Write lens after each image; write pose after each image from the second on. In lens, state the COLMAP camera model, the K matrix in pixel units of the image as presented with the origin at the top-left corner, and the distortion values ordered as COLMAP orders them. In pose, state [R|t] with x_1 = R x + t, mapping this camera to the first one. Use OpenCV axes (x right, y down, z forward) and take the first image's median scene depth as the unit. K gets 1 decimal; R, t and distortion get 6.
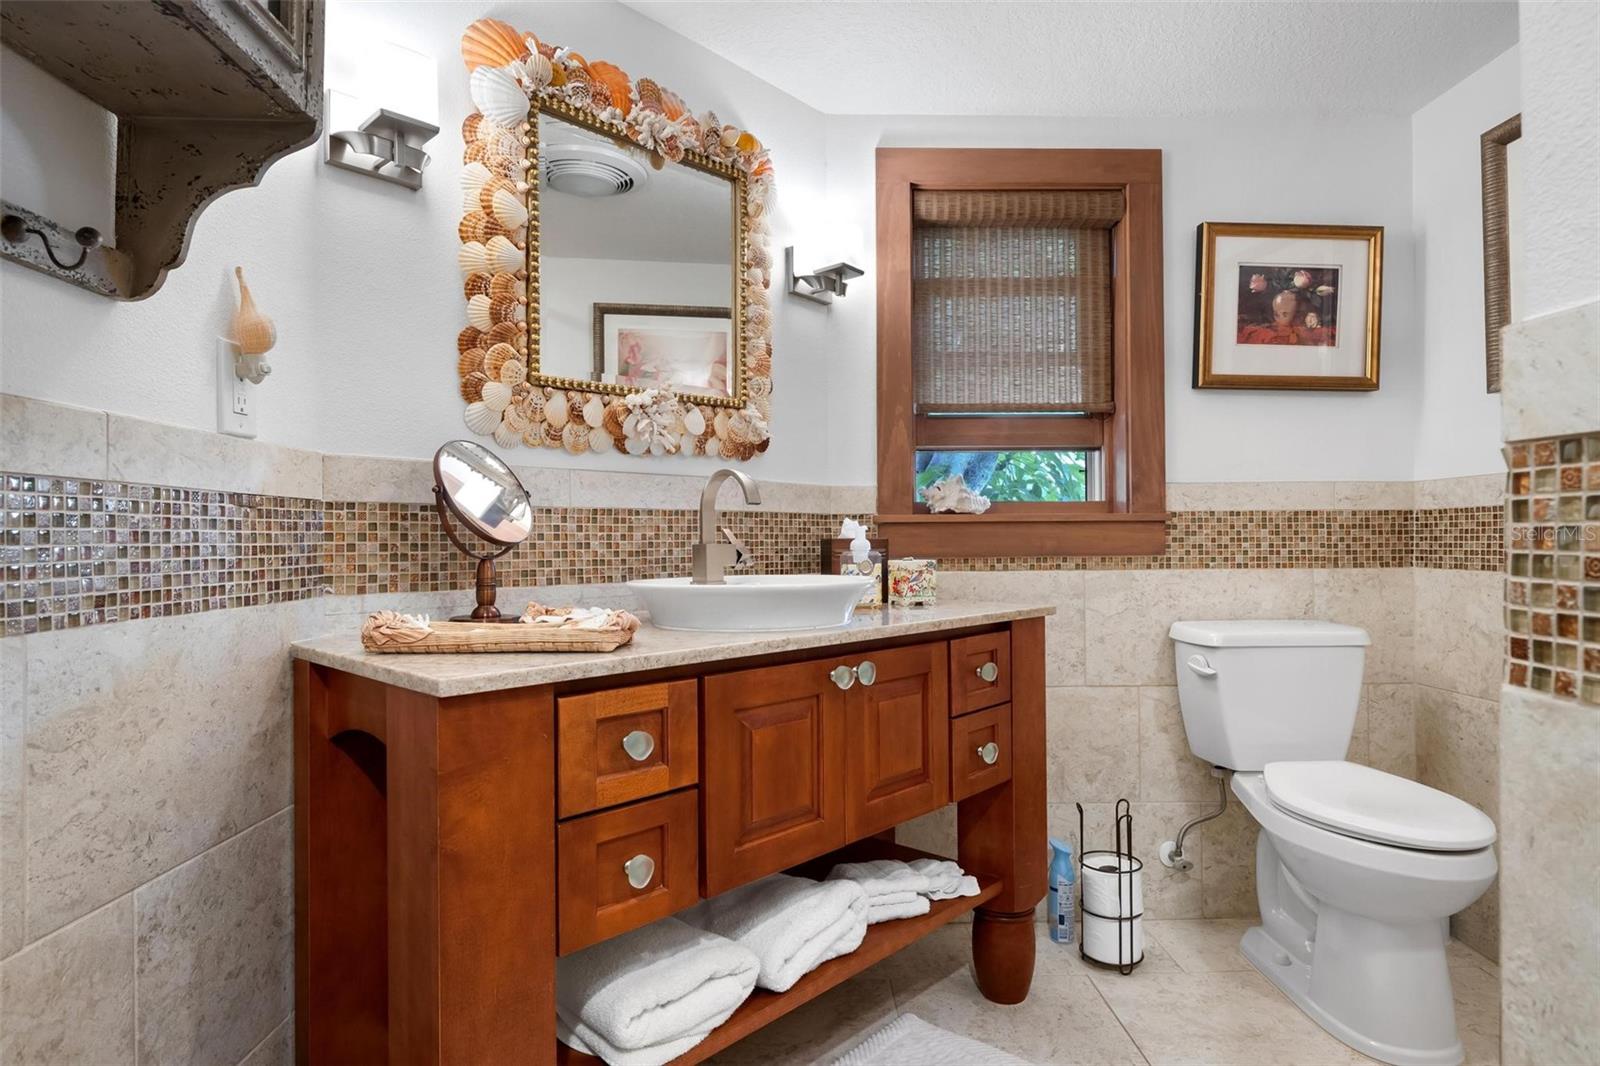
lens RADIAL K [[887.2, 0, 798.1], [0, 887.2, 536.4], [0, 0, 1]] dist [0.006633, 0.001424]
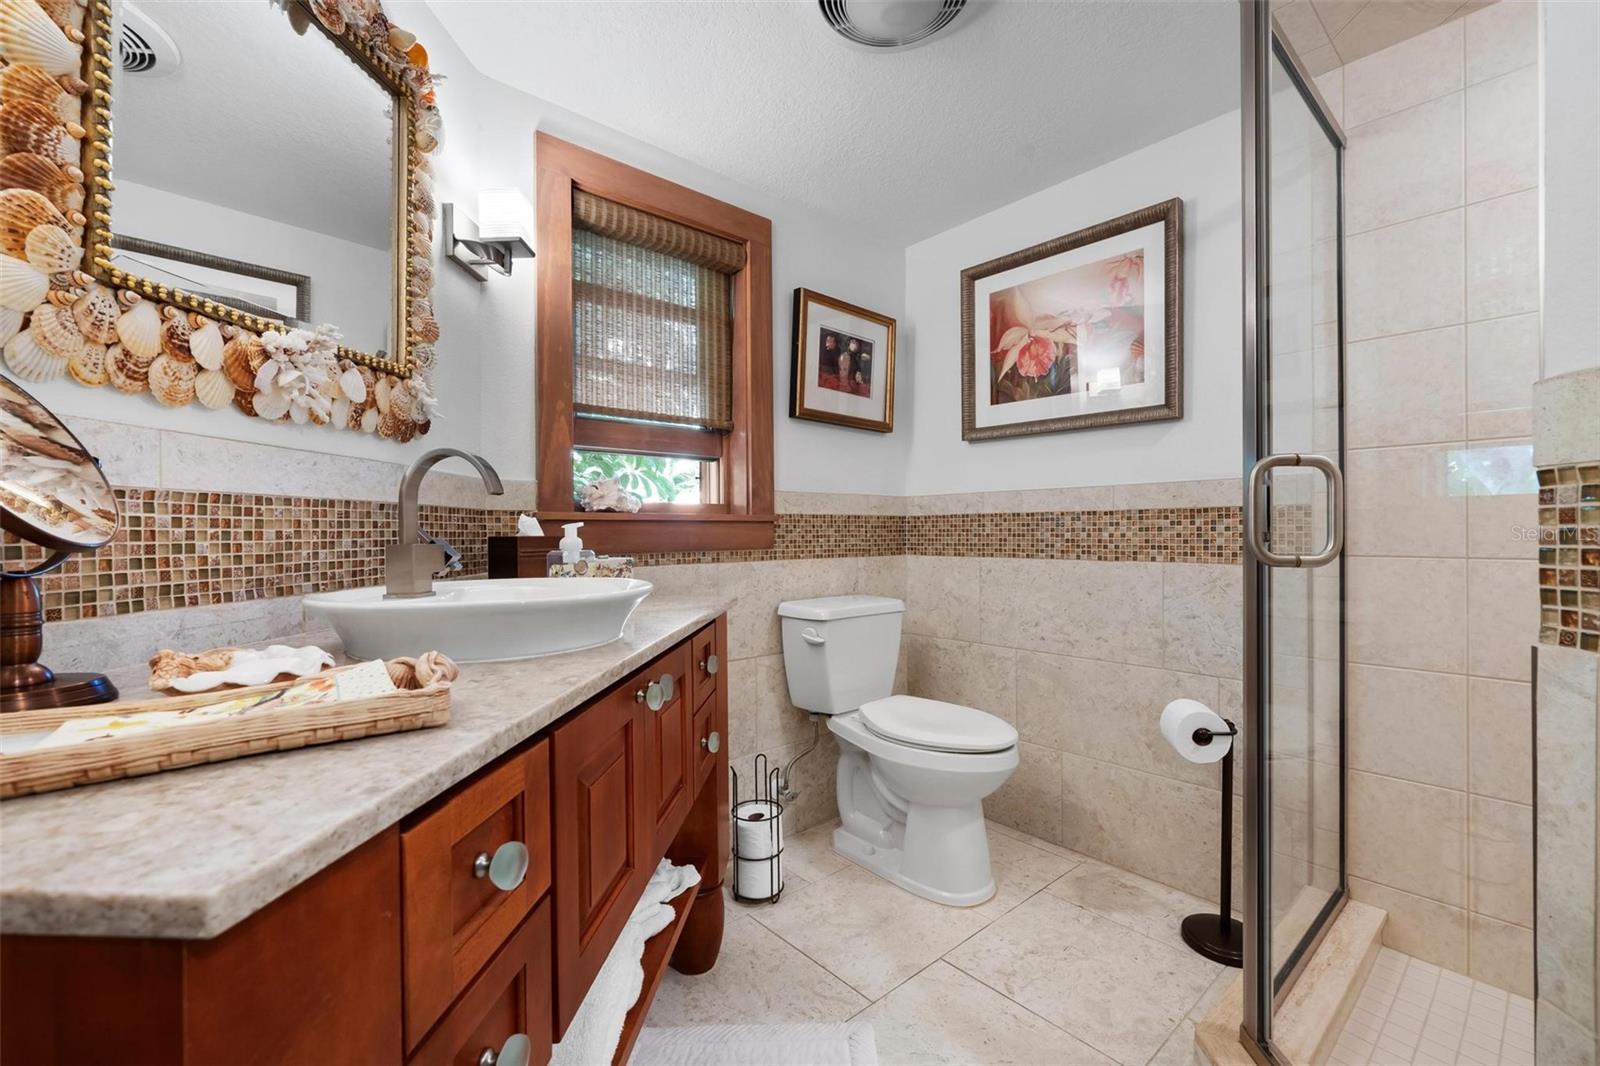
lens RADIAL K [[679.1, 0, 801.9], [0, 679.1, 535.3], [0, 0, 1]] dist [0.001353, 0.000013]
pose [[0.764352, -0.001640, 0.644797, -0.182730], [0.000181, 0.999997, 0.002328, -0.000382], [-0.644799, -0.001663, 0.764351, 0.273911]]
